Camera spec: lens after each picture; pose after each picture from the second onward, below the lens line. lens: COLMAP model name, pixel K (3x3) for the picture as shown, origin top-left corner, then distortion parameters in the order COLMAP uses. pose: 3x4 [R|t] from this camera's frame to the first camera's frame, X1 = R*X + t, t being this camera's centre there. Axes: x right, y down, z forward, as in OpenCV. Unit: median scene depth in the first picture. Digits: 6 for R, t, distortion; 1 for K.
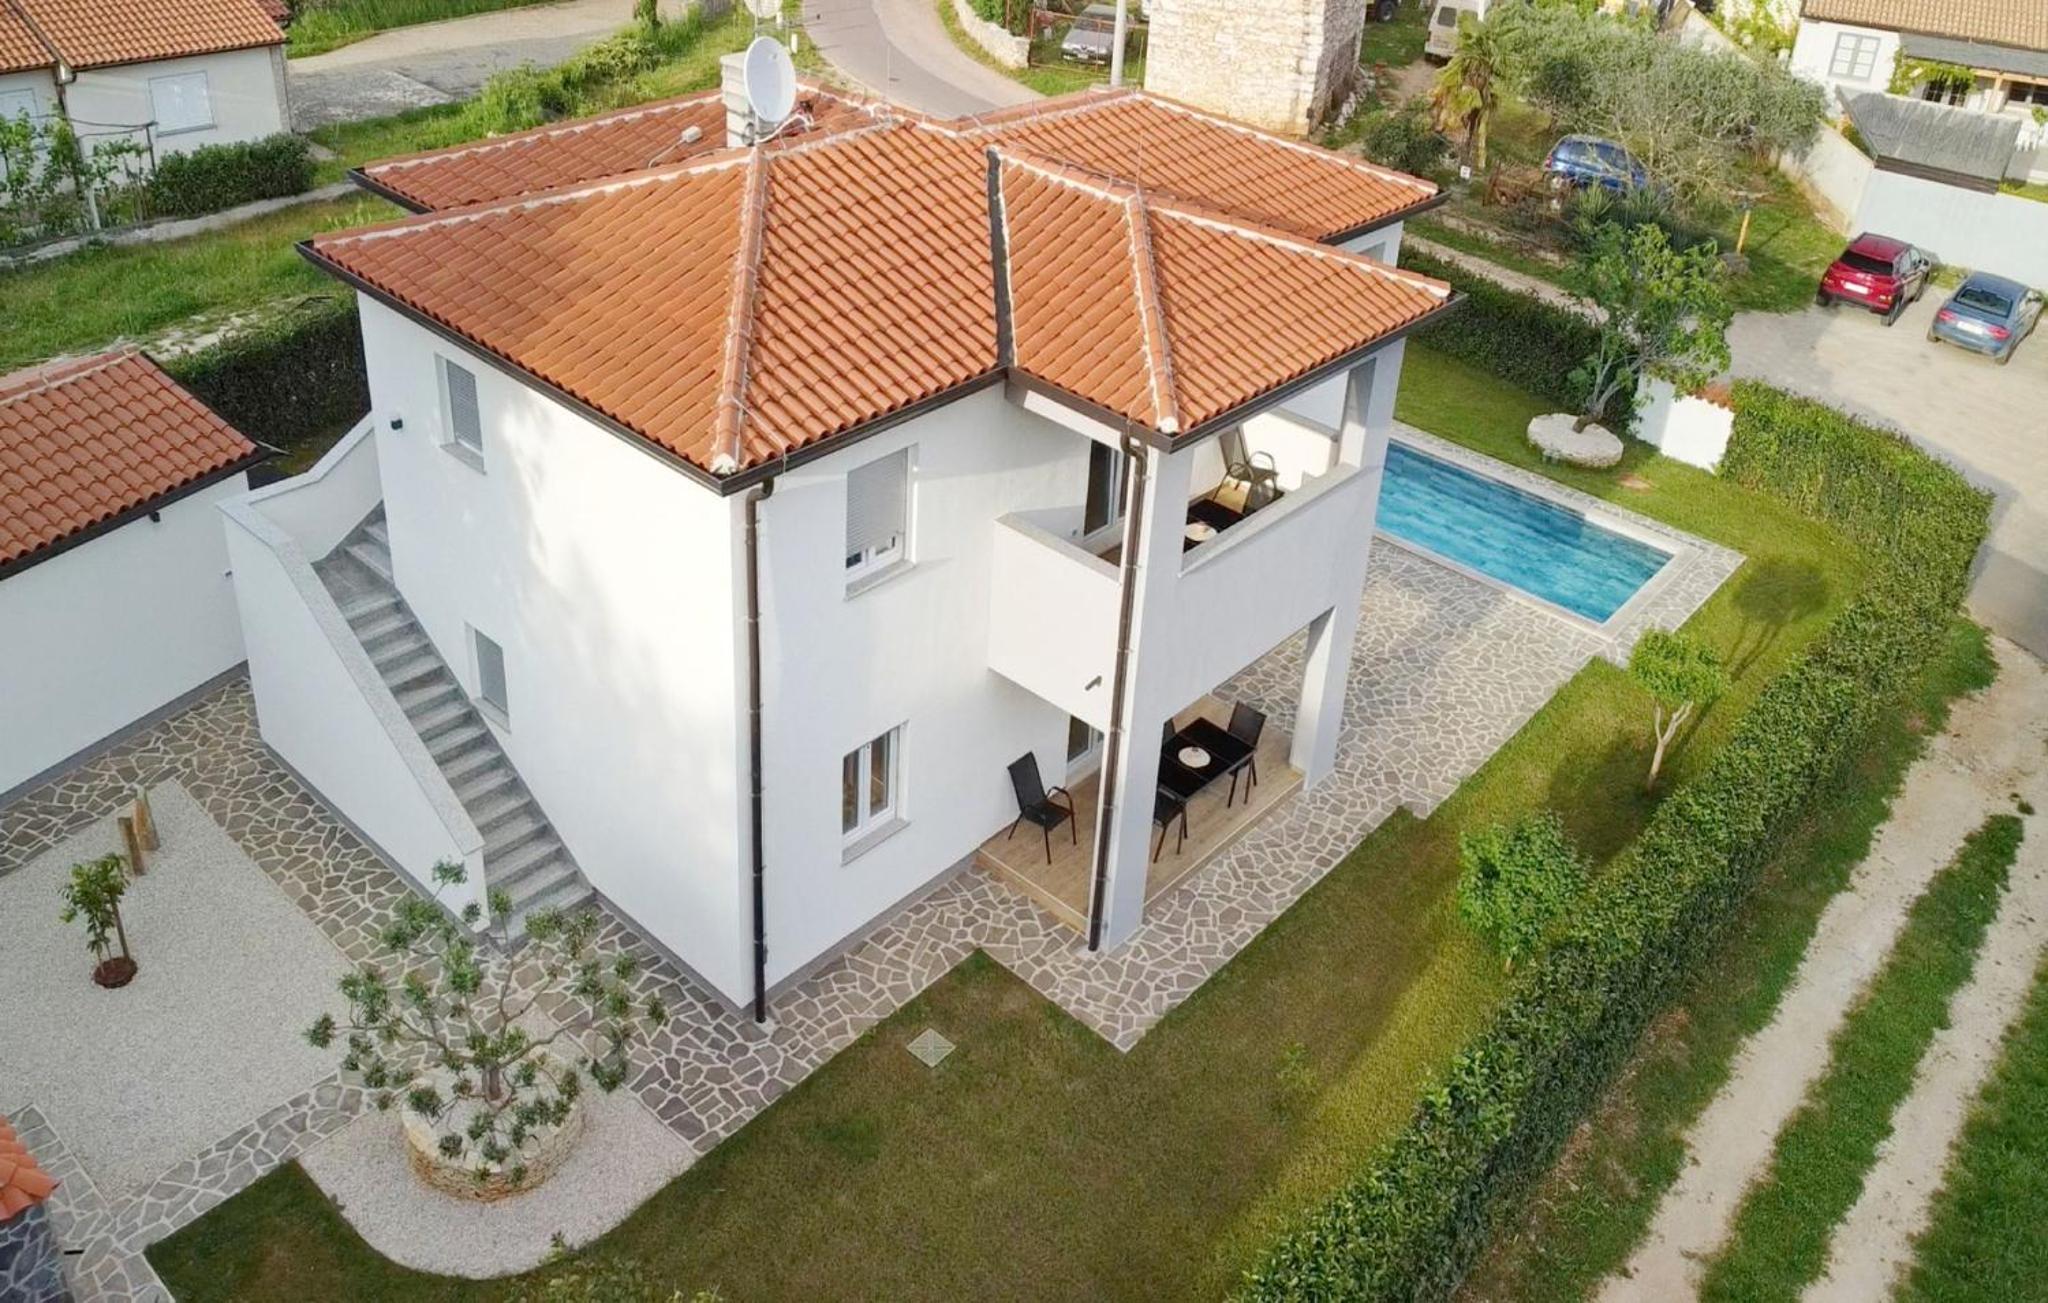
lens RADIAL K [[1909.1, 0, 1085.1], [0, 1909.1, 536.1], [0, 0, 1]] dist [-0.010981, -0.001321]
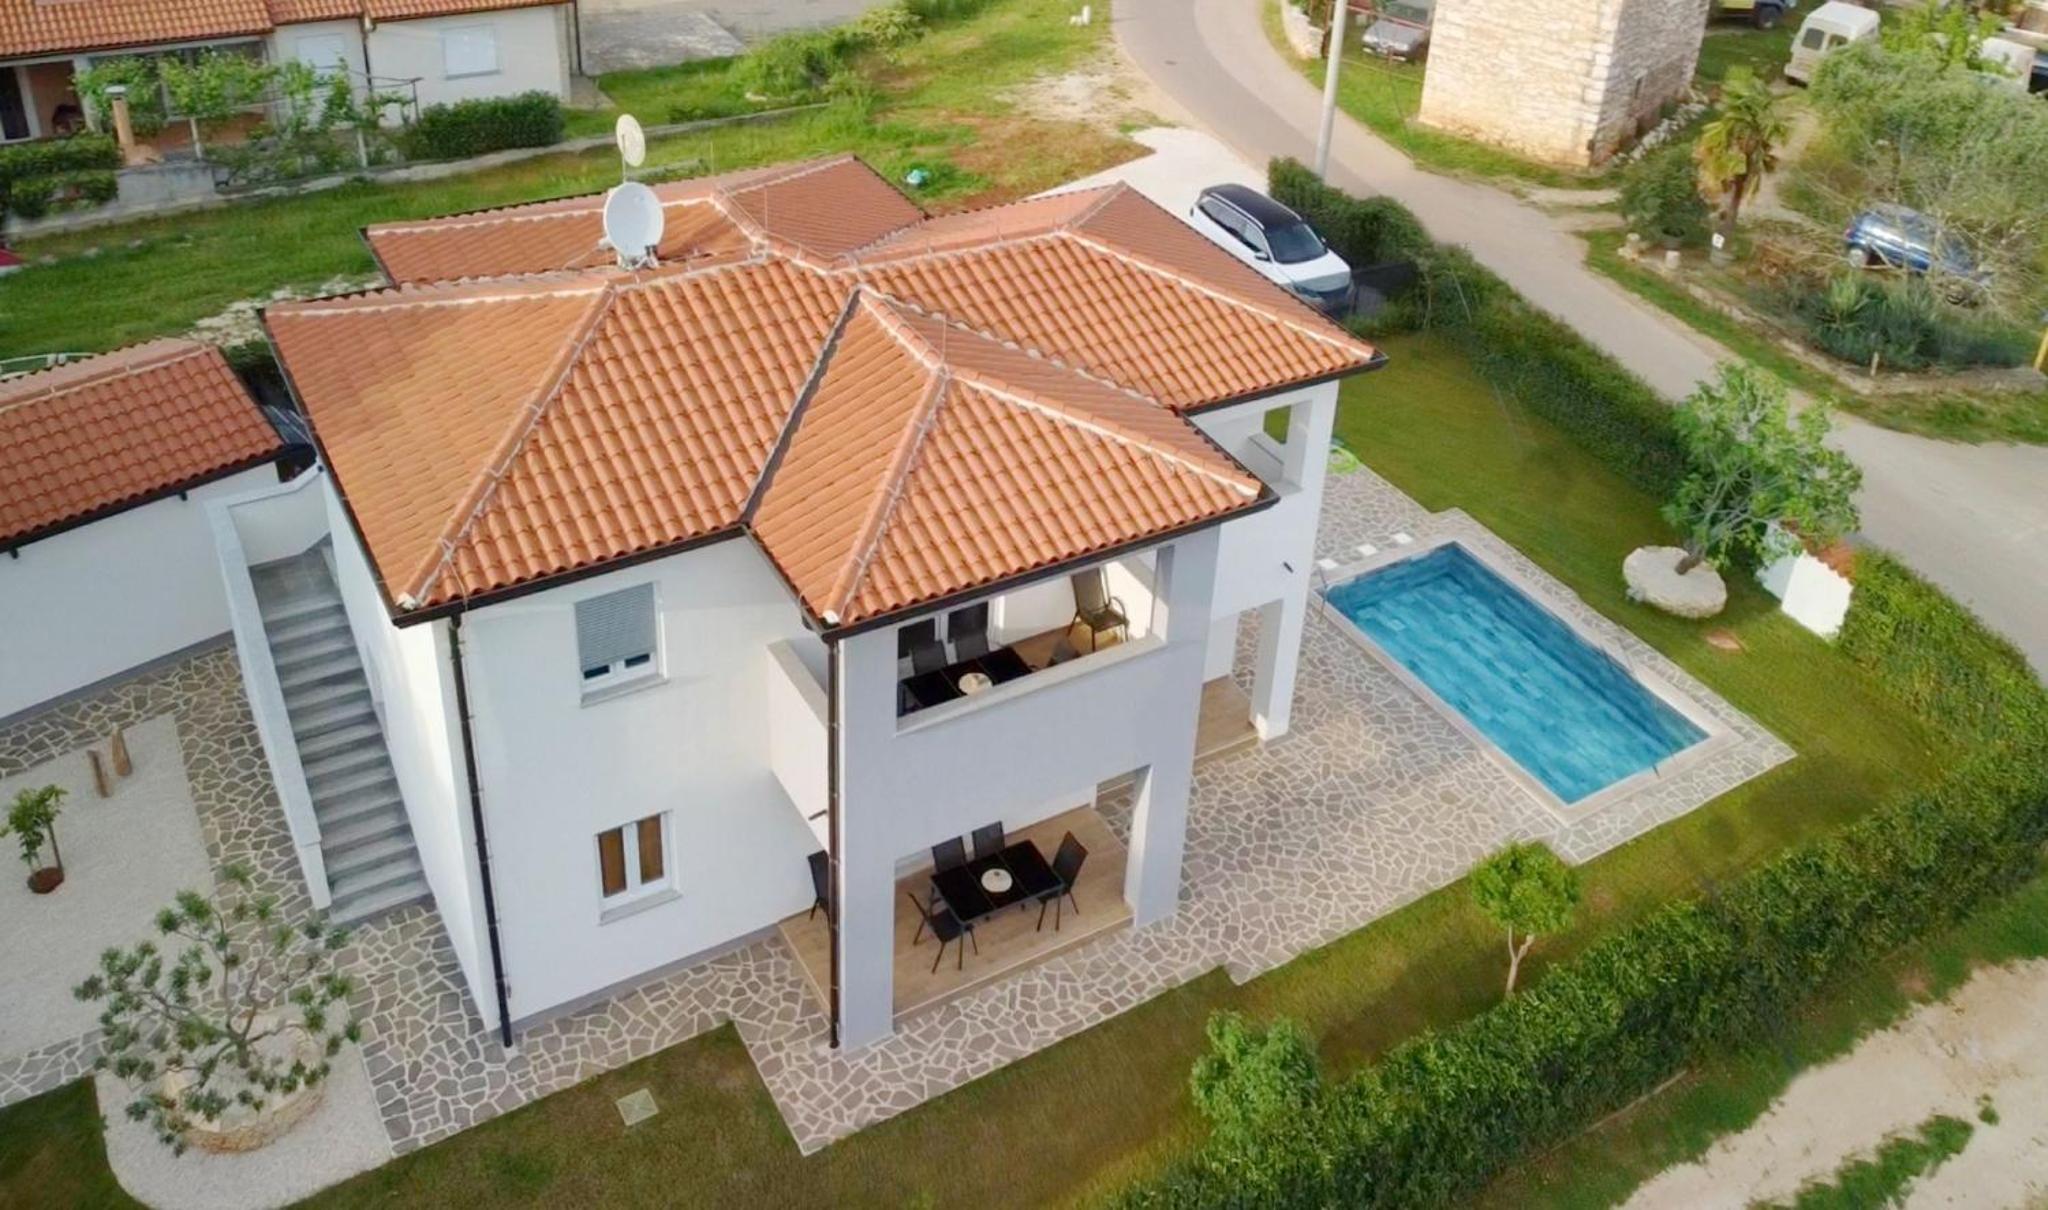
lens RADIAL K [[2002.2, 0, 974.8], [0, 2002.2, 436.2], [0, 0, 1]] dist [-0.004774, -0.009834]
pose [[0.940974, 0.152702, -0.302075, 0.335048], [-0.148880, 0.988208, 0.035784, -0.158499], [0.303977, 0.011301, 0.952612, -0.041524]]
